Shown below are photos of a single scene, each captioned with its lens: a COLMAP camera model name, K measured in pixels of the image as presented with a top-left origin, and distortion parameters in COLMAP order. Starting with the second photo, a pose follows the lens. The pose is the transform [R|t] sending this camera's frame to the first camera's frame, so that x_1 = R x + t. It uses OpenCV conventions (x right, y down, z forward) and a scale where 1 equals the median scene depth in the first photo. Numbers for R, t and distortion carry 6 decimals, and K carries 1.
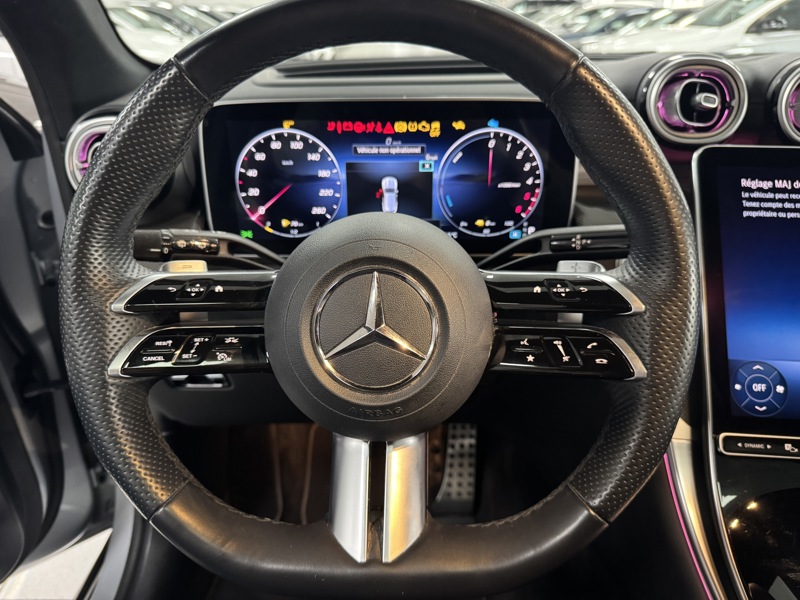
lens RADIAL K [[580.1, 0, 399.3], [0, 580.1, 303.1], [0, 0, 1]] dist [0.113260, -0.213589]
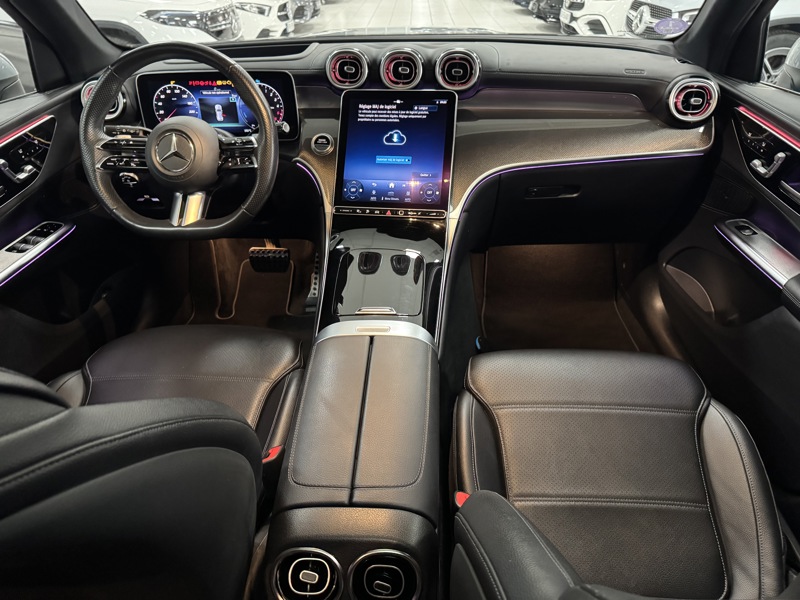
lens RADIAL K [[580.1, 0, 399.3], [0, 580.1, 303.1], [0, 0, 1]] dist [0.113260, -0.213589]
pose [[0.997991, 0.008895, -0.062726, 0.878932], [-0.002531, 0.994902, 0.100810, 0.339586], [0.063303, -0.100449, 0.992926, -1.389922]]
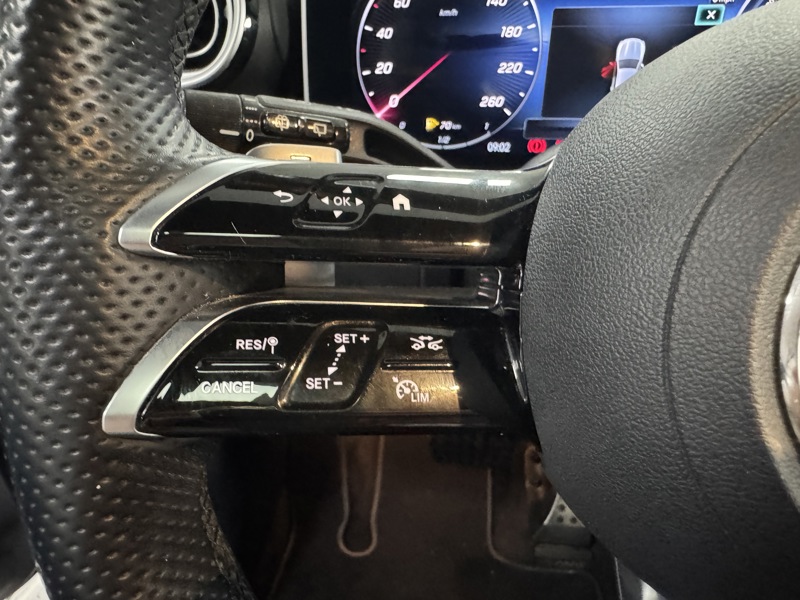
lens RADIAL K [[569.0, 0, 365.2], [0, 569.0, 287.2], [0, 0, 1]] dist [0.009613, -0.001729]
pose [[0.992085, 0.048421, -0.115859, -0.197405], [-0.045209, 0.998521, 0.030192, 0.013349], [0.117149, -0.024715, 0.992807, 0.442968]]
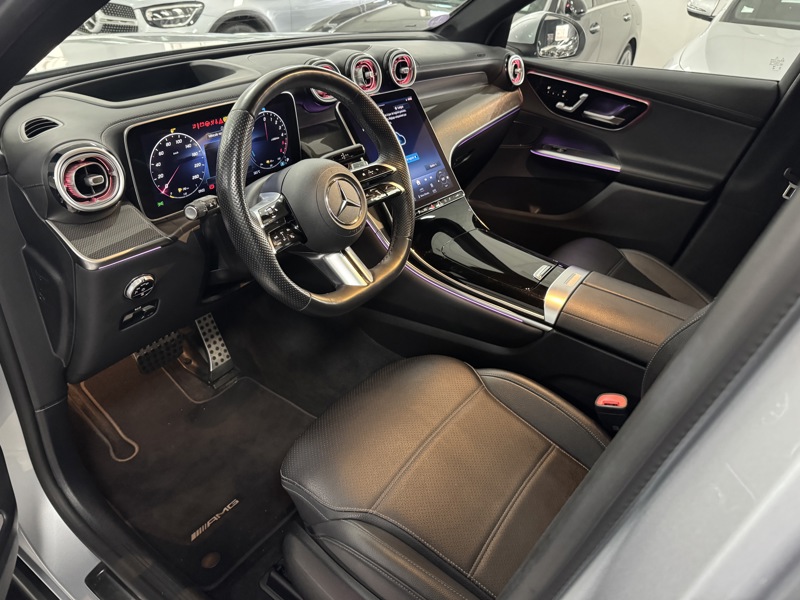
lens RADIAL K [[571.2, 0, 400.0], [0, 571.2, 300.0], [0, 0, 1]] dist [0.007864, -0.009684]
pose [[0.567129, -0.409584, 0.714567, -1.178965], [0.317879, 0.909212, 0.268862, -0.097132], [-0.759814, 0.074666, 0.645838, -0.505634]]
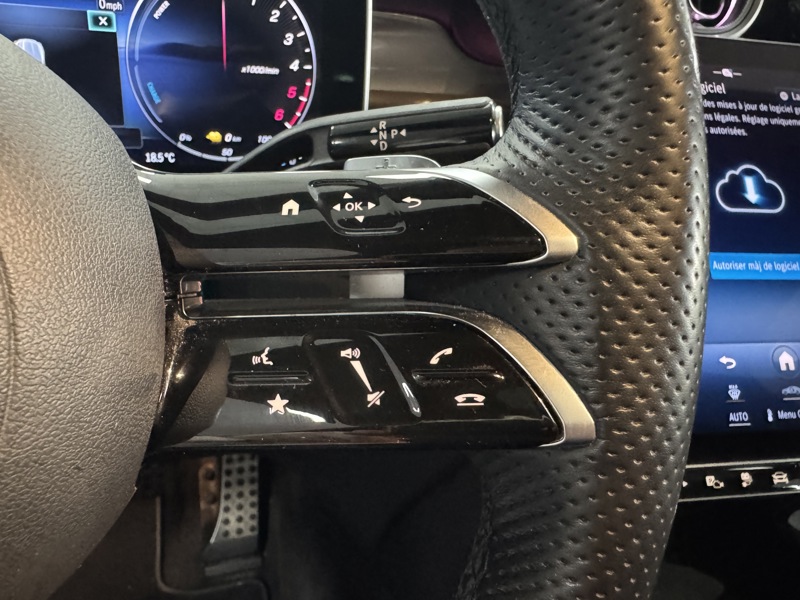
lens RADIAL K [[565.3, 0, 357.4], [0, 565.3, 285.4], [0, 0, 1]] dist [-0.001428, -0.000679]
pose [[0.961989, -0.039482, 0.270221, 0.124618], [0.042542, 0.999080, -0.005475, 0.019057], [-0.269756, 0.016762, 0.962783, 0.452444]]
